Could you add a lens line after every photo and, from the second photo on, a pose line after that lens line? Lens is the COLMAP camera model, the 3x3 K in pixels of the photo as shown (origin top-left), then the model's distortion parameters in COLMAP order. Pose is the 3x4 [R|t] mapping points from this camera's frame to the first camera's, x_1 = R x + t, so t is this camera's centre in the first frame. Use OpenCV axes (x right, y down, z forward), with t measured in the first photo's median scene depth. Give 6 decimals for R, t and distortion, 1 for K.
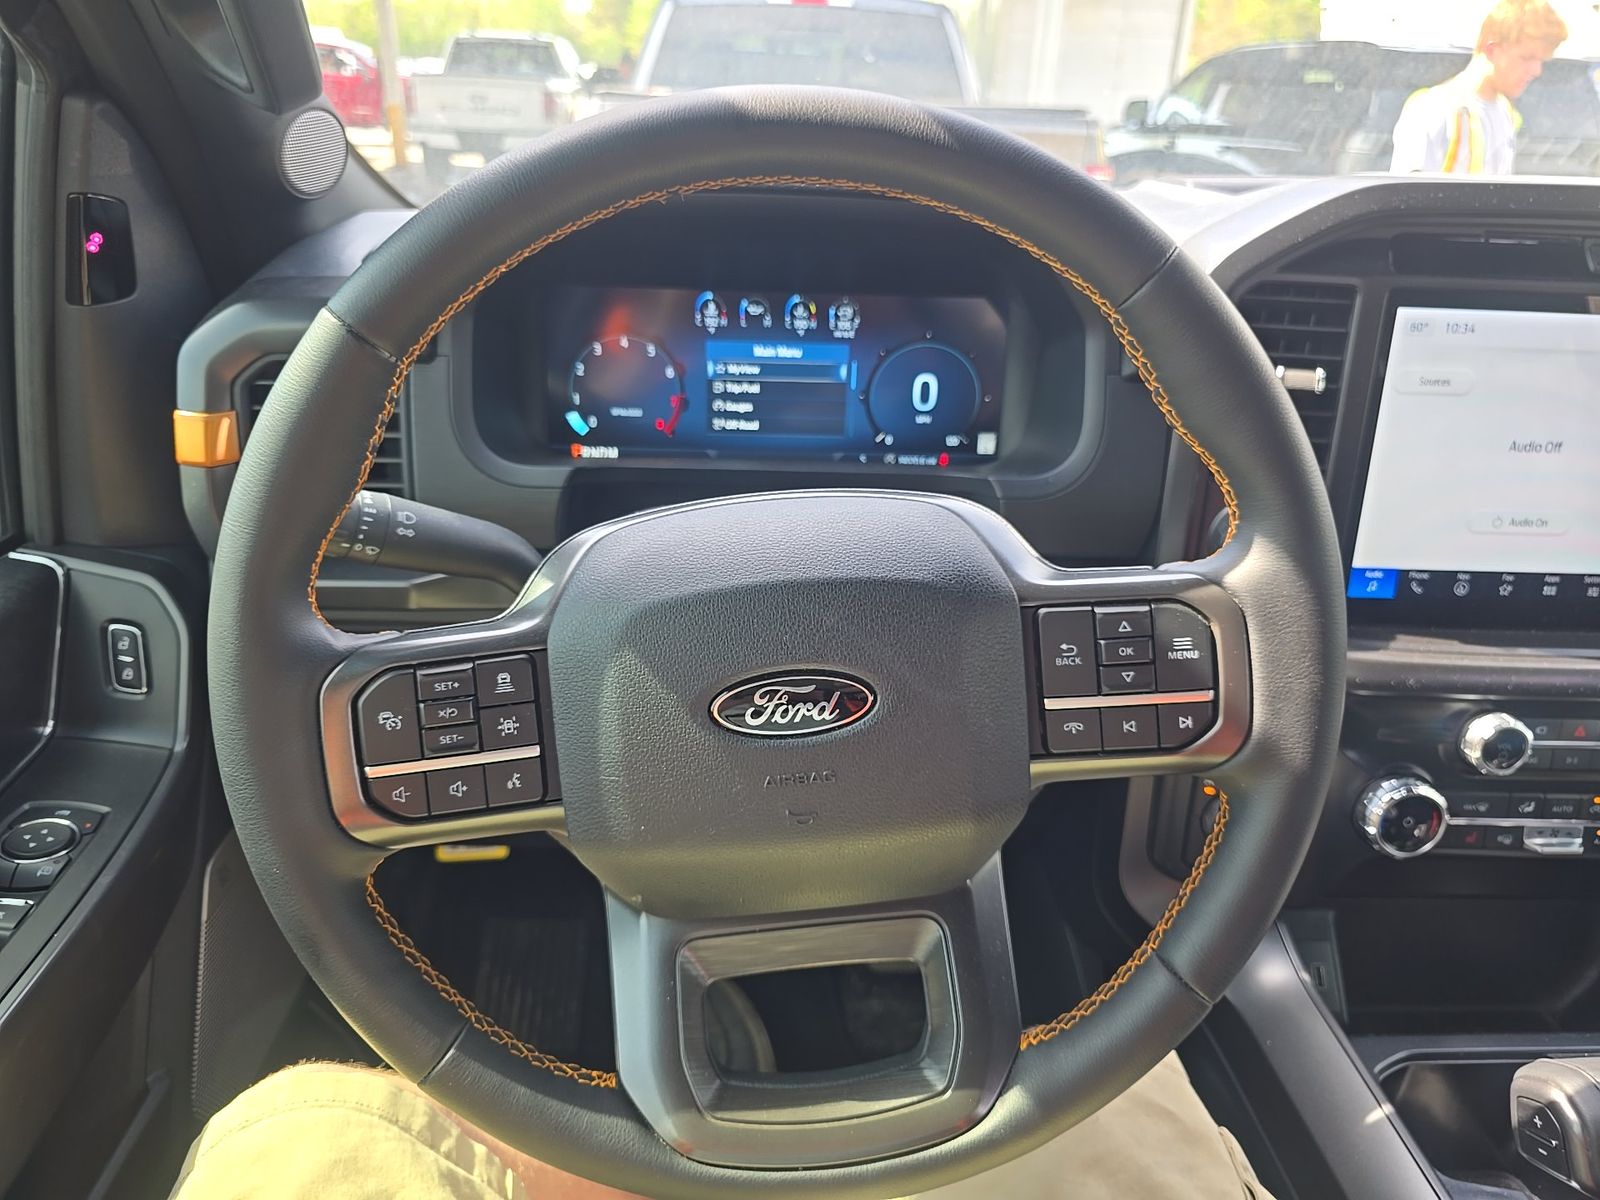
lens RADIAL K [[1101.2, 0, 800.0], [0, 1101.2, 595.3], [0, 0, 1]] dist [0.037747, -0.025498]
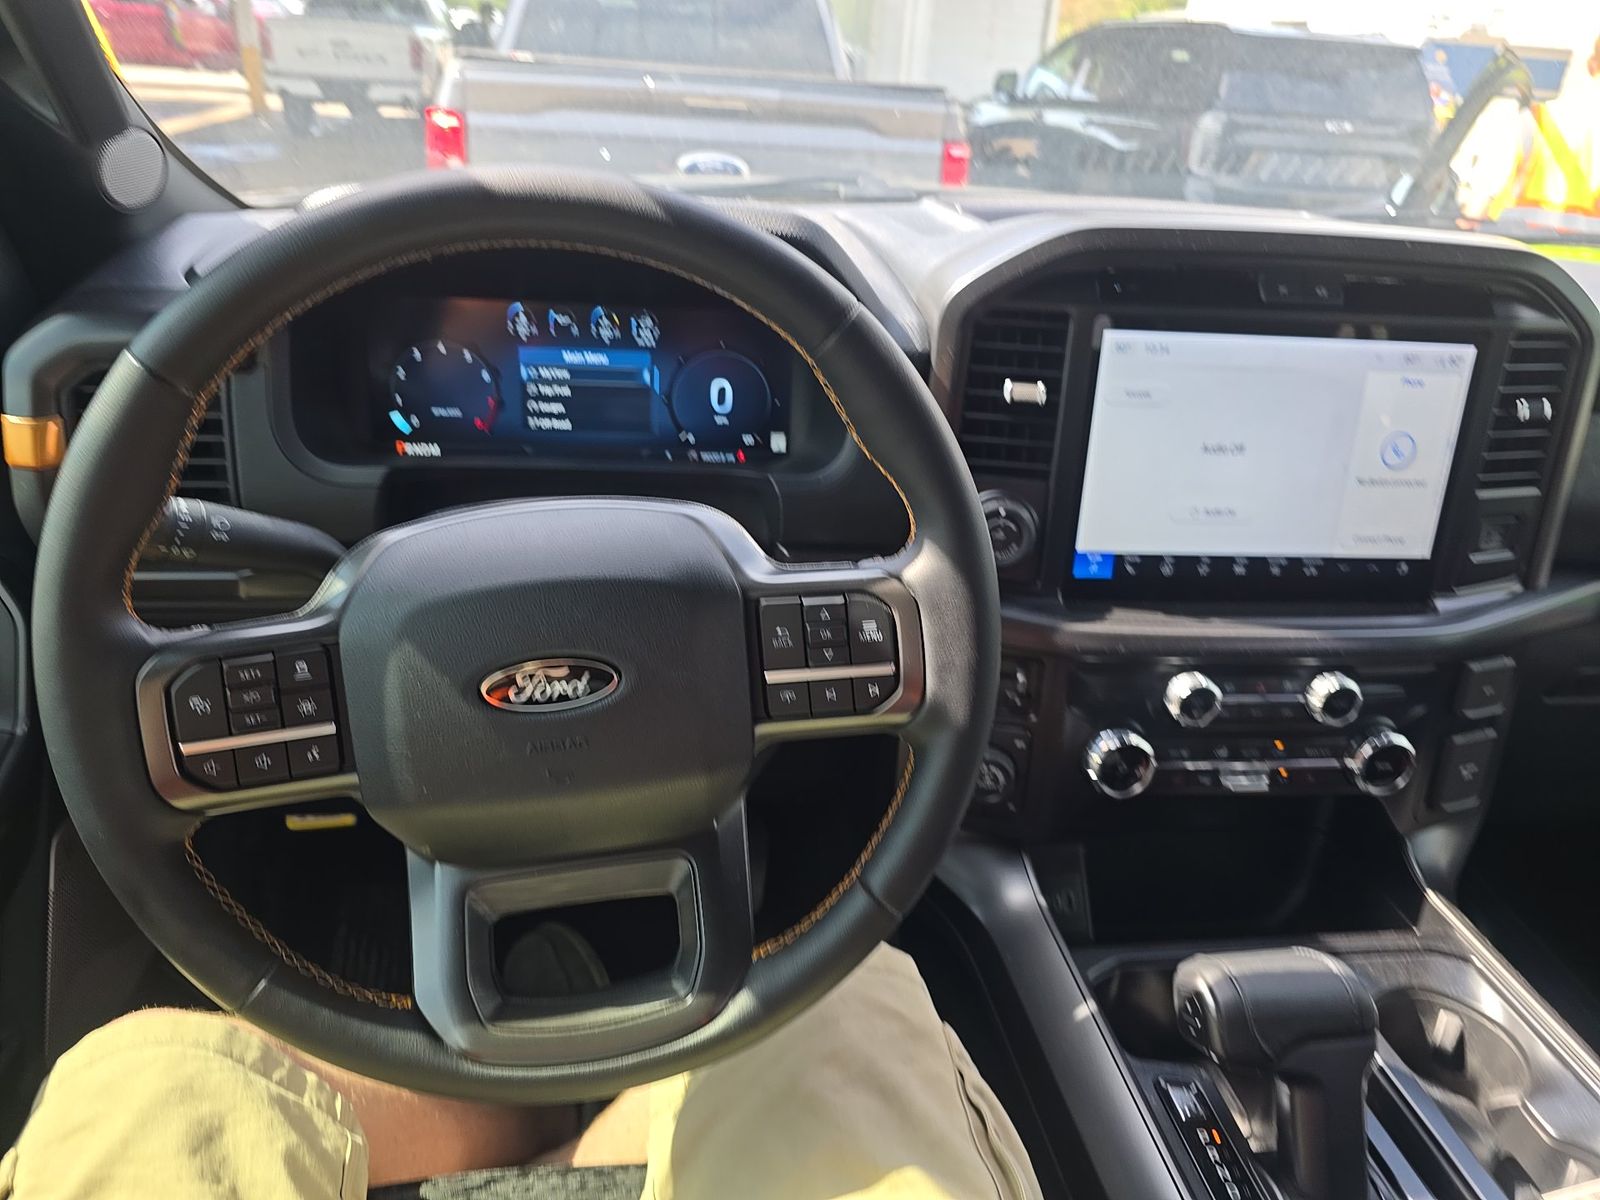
lens RADIAL K [[1124.0, 0, 800.0], [0, 1124.0, 600.0], [0, 0, 1]] dist [0.044217, -0.030899]
pose [[0.996618, -0.014229, 0.080931, 0.113561], [0.011095, 0.999176, 0.039040, -0.025303], [-0.081420, -0.038010, 0.995955, -0.163967]]
